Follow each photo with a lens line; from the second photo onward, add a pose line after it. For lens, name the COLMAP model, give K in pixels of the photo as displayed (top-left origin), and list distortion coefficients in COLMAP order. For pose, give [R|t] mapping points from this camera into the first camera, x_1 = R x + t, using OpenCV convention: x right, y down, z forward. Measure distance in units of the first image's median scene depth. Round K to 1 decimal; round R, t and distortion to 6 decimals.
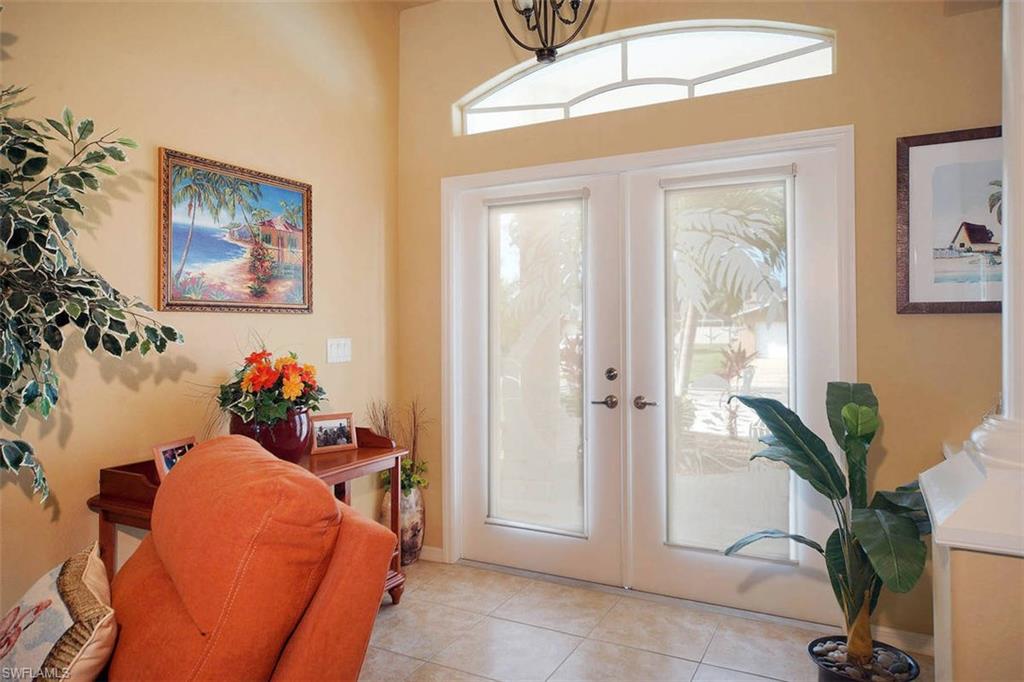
lens RADIAL K [[665.3, 0, 510.5], [0, 665.3, 316.7], [0, 0, 1]] dist [0.001059, 0.000360]
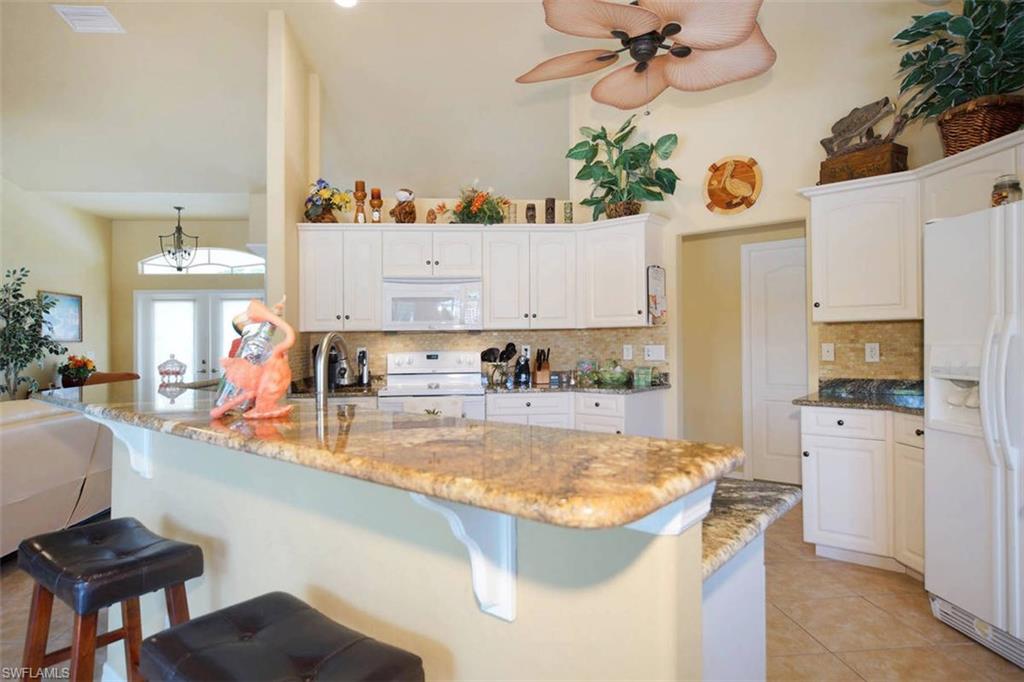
lens RADIAL K [[598.9, 0, 512.0], [0, 598.9, 341.0], [0, 0, 1]] dist [-0.002349, -0.000537]
pose [[0.849528, -0.003595, 0.527532, -0.090691], [0.000573, 0.999982, 0.005892, -0.022798], [-0.527544, -0.004704, 0.849515, -2.007104]]
